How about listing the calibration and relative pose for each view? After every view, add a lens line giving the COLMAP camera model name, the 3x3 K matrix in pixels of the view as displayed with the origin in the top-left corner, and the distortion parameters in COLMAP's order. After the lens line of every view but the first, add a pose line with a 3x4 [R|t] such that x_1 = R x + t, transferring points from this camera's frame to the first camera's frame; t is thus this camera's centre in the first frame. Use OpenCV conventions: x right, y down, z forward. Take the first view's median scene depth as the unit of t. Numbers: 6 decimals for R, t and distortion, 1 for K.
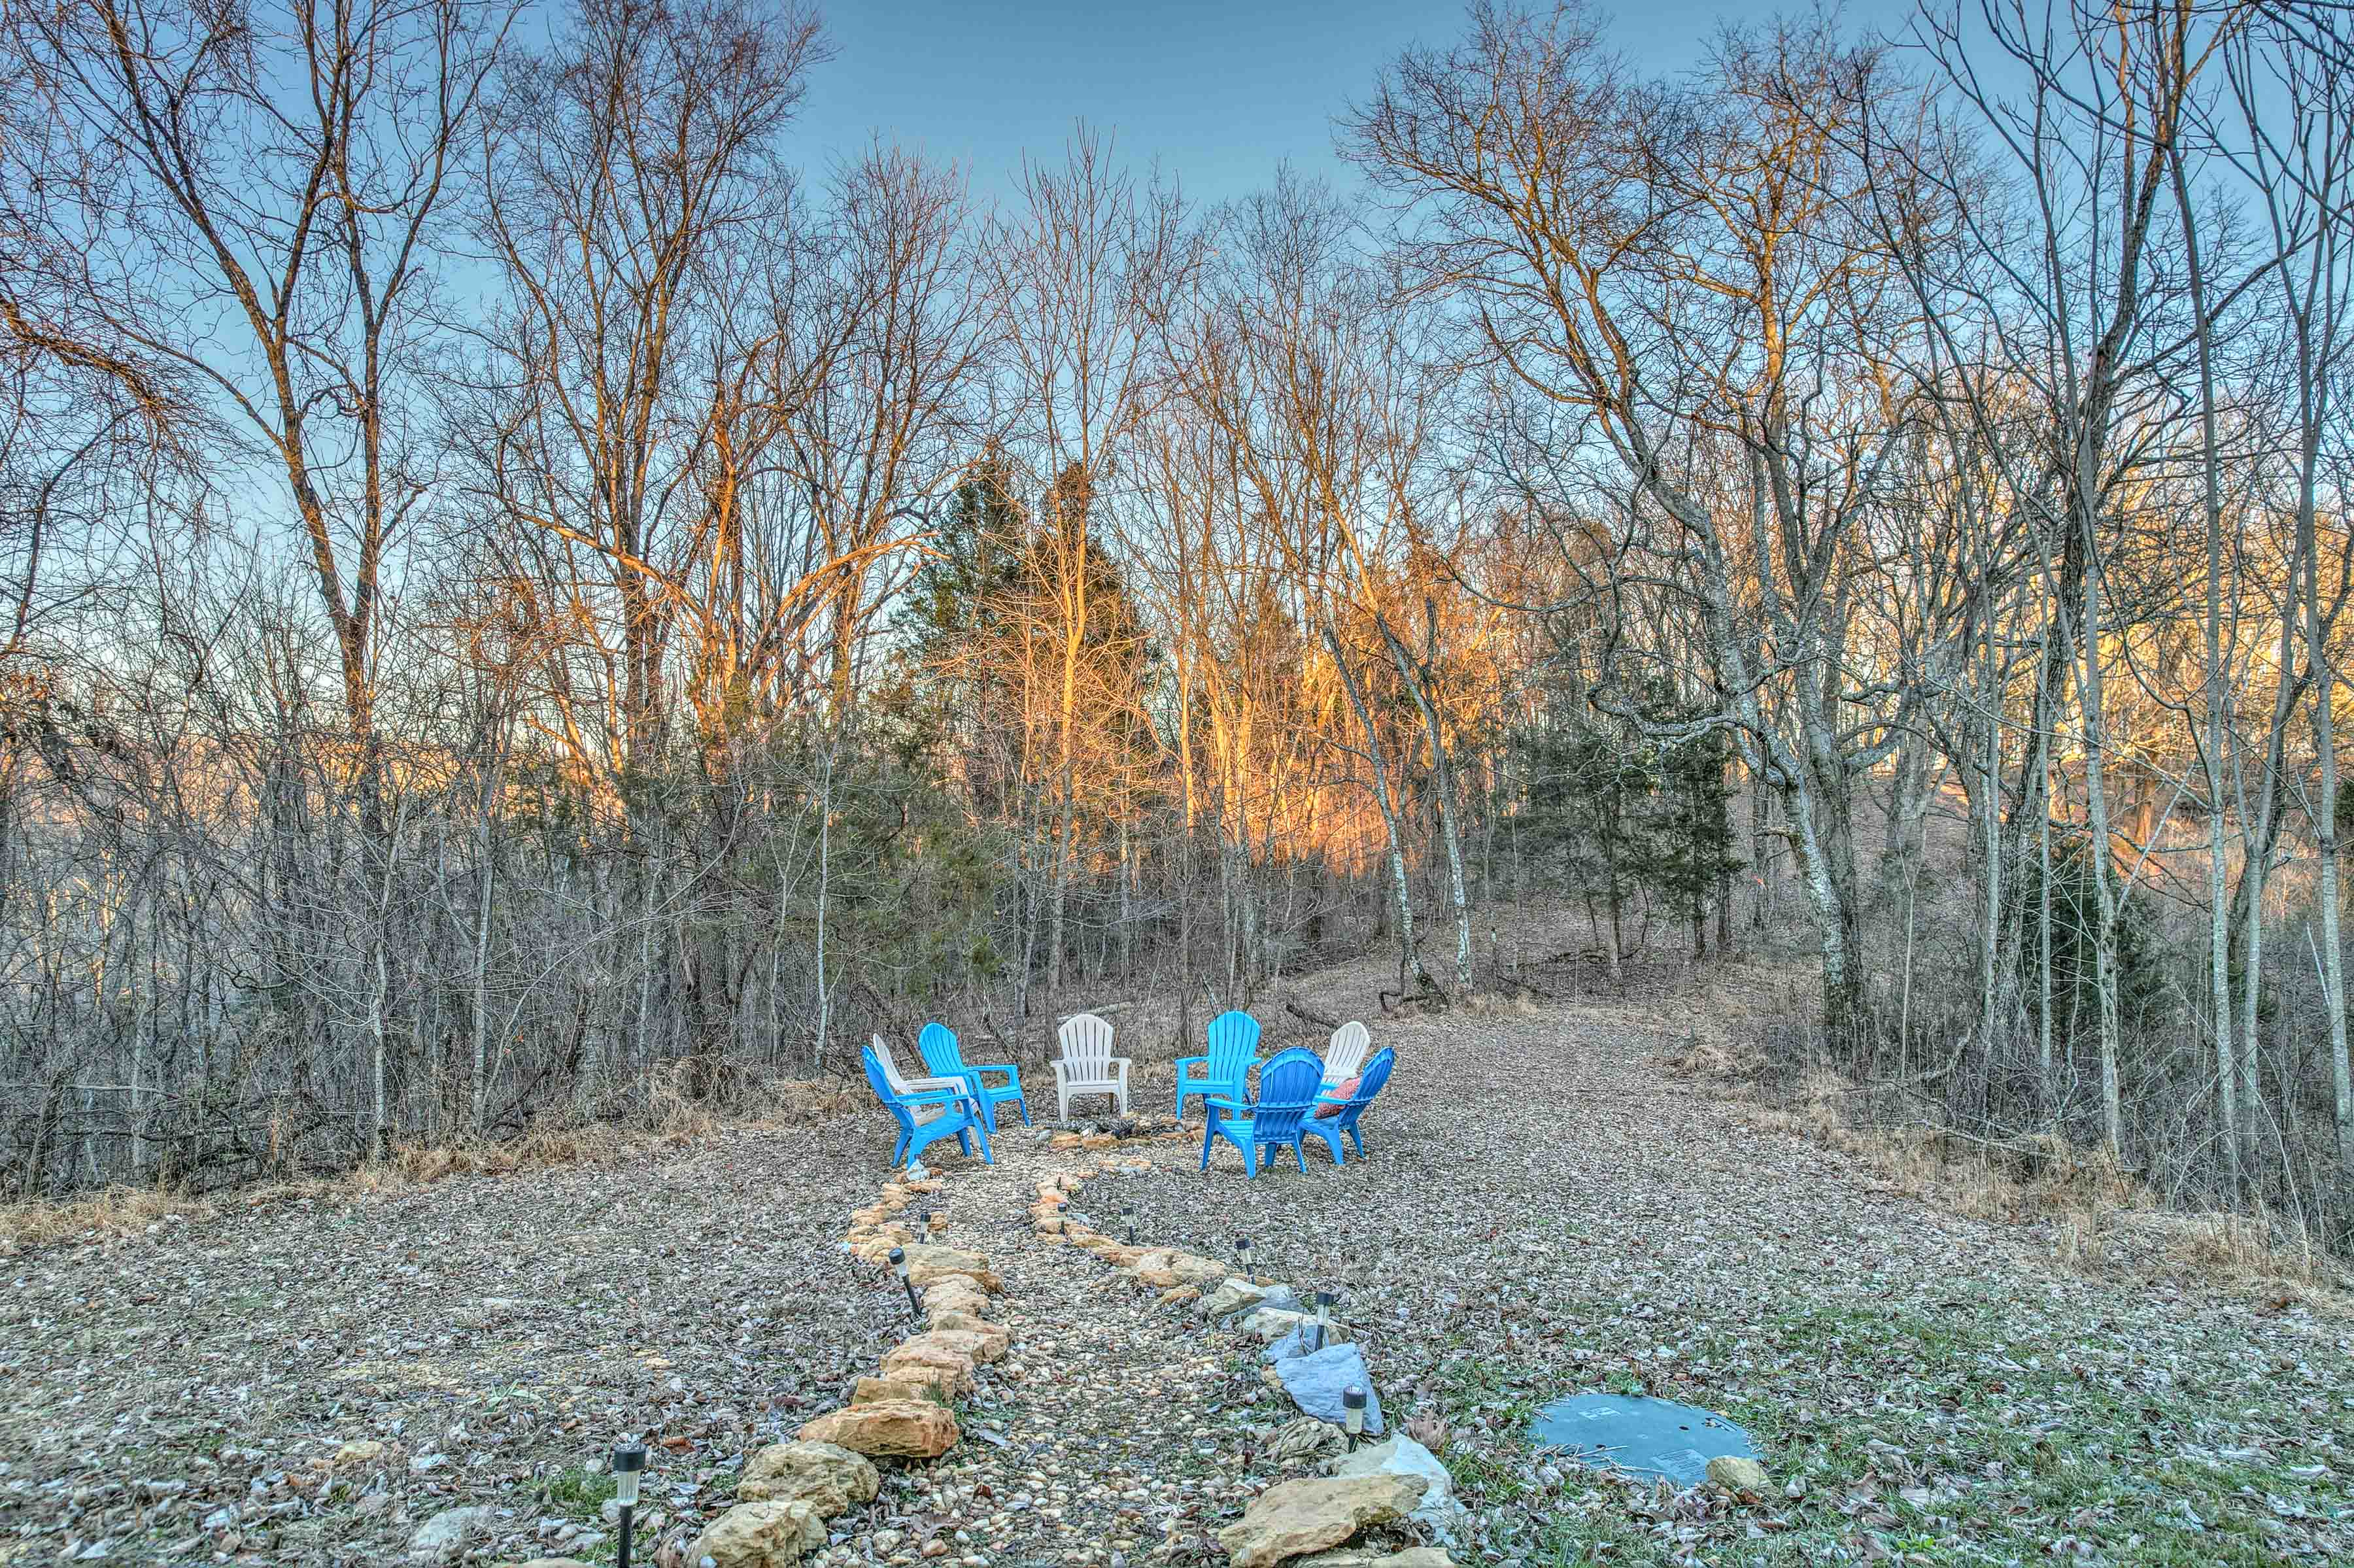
lens RADIAL K [[1513.1, 0, 1177.0], [0, 1513.1, 784.0], [0, 0, 1]] dist [-0.067563, 0.053432]
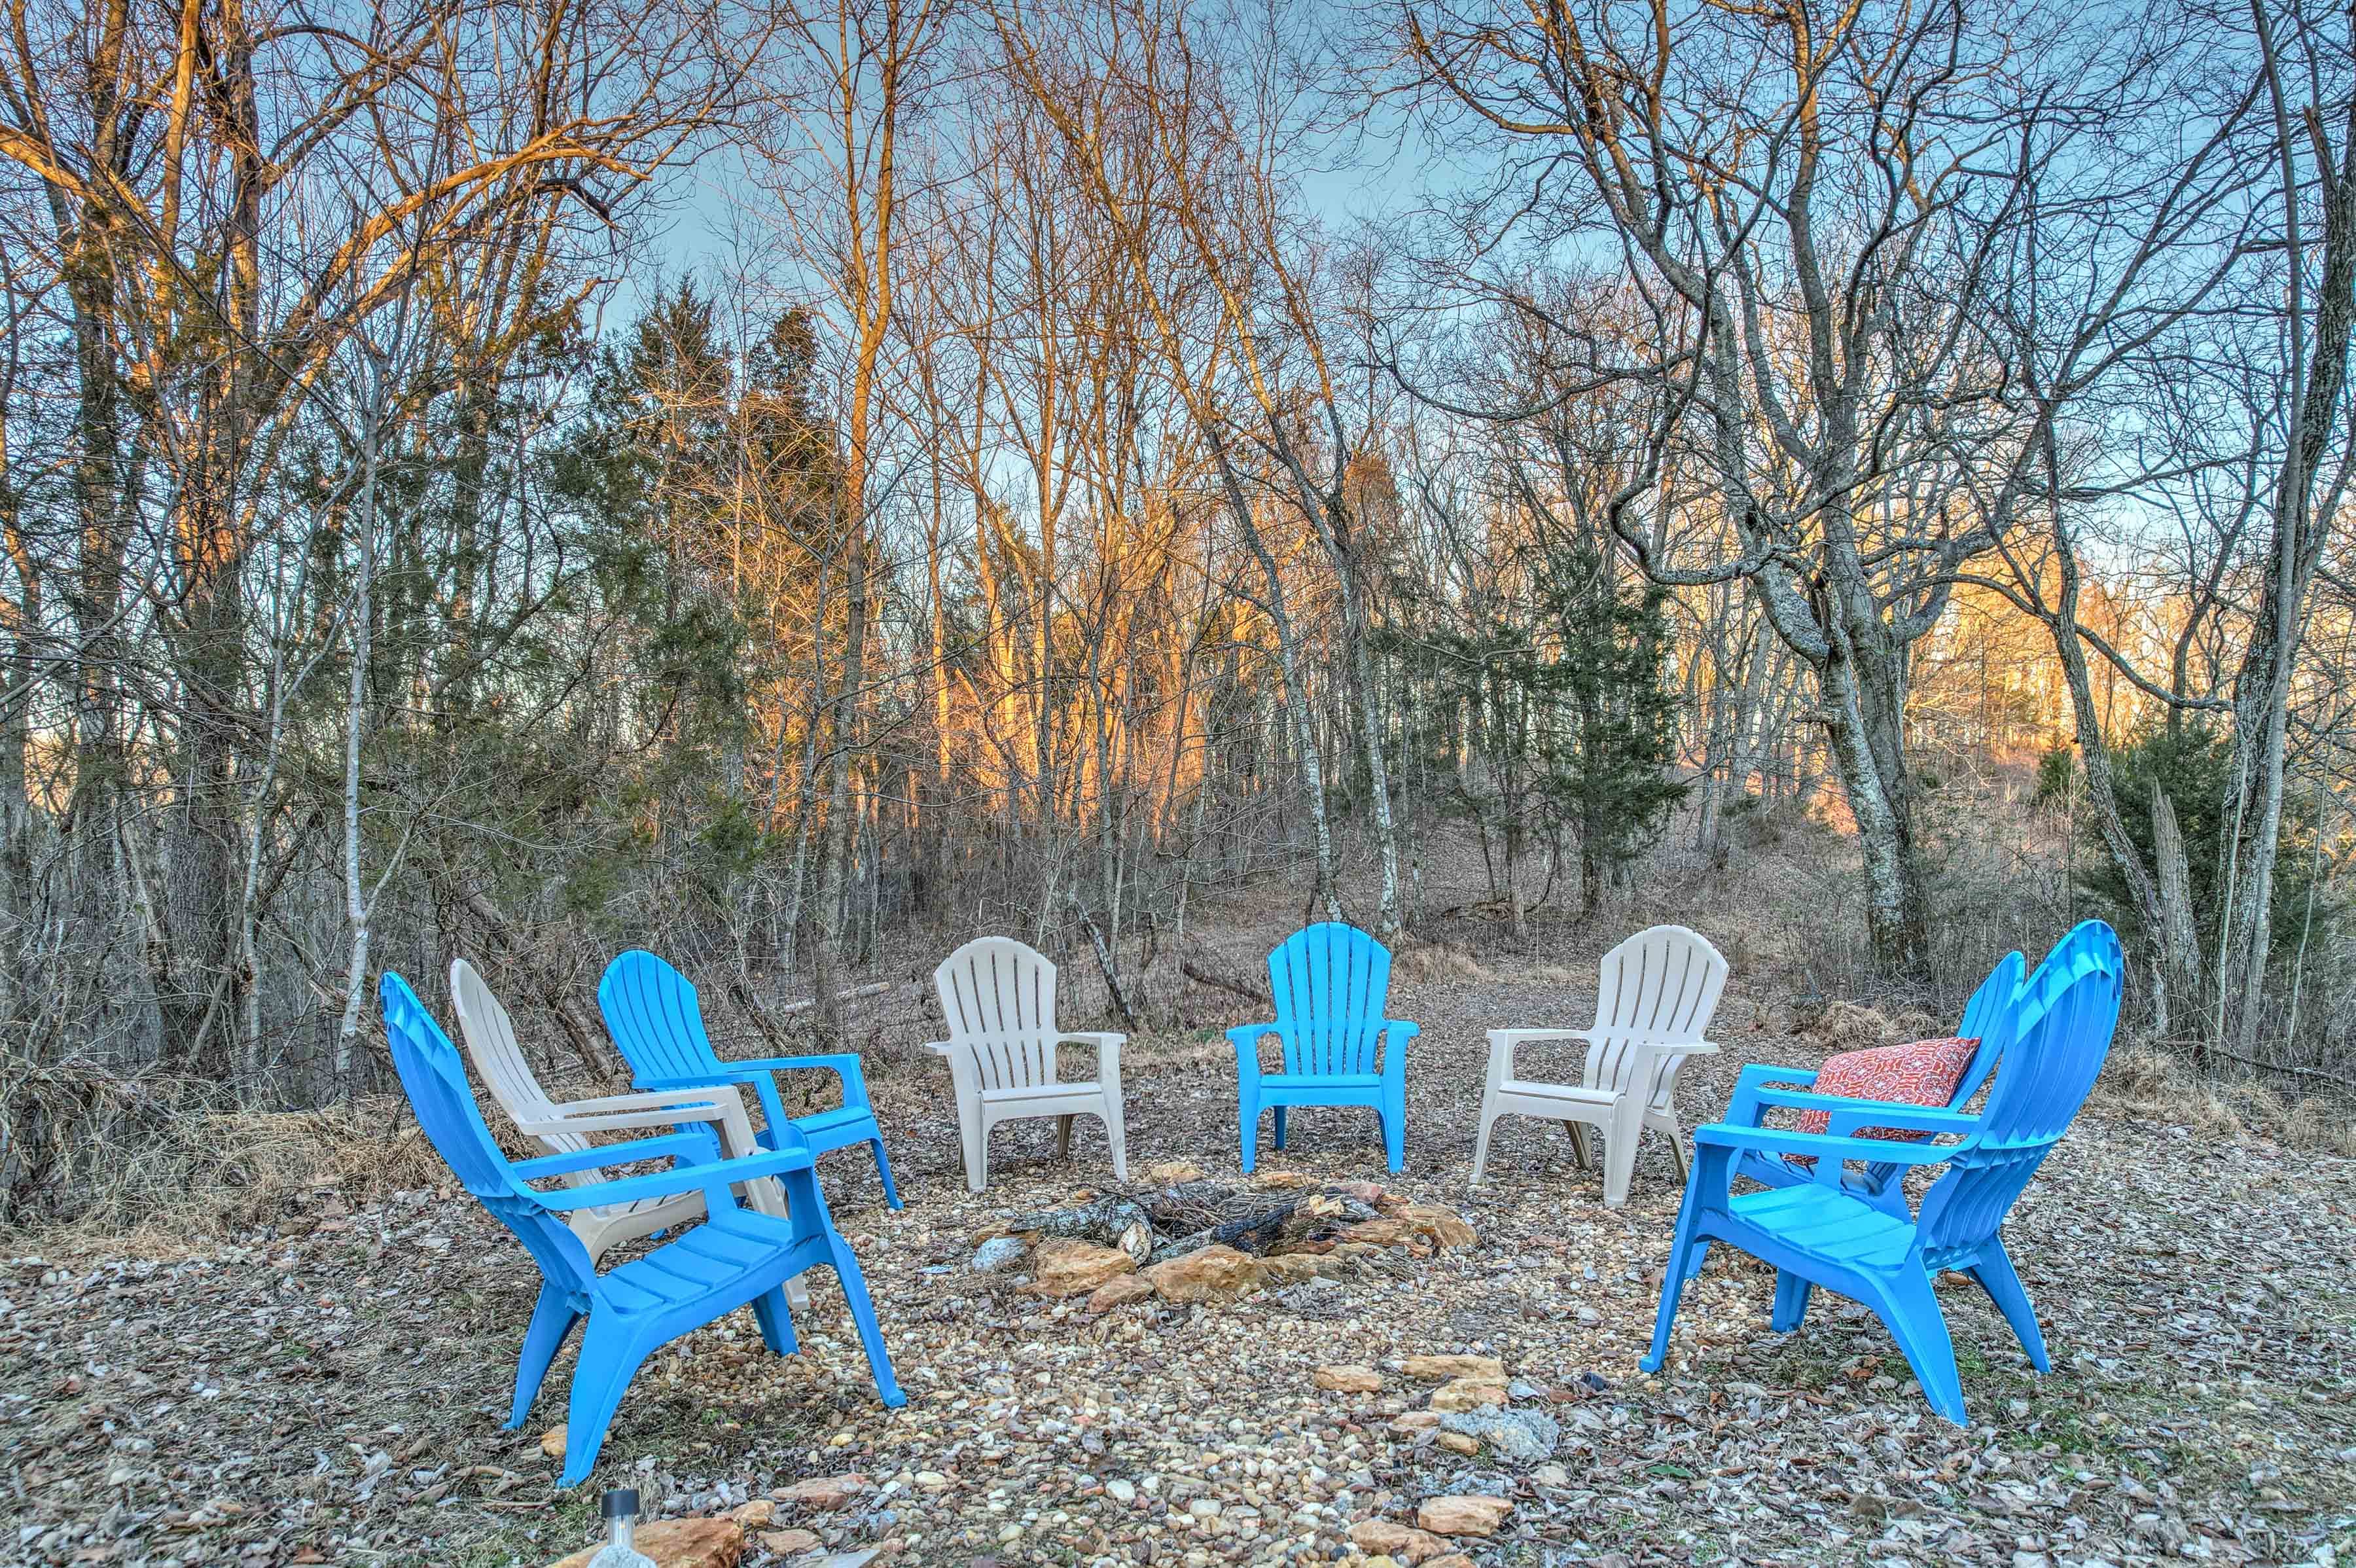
lens RADIAL K [[1514.3, 0, 1178.0], [0, 1514.3, 784.0], [0, 0, 1]] dist [-0.067563, 0.053432]
pose [[0.978131, 0.002743, 0.207974, -0.099570], [-0.002071, 0.999992, -0.003448, 0.110010], [-0.207981, 0.002942, 0.978128, 0.561439]]
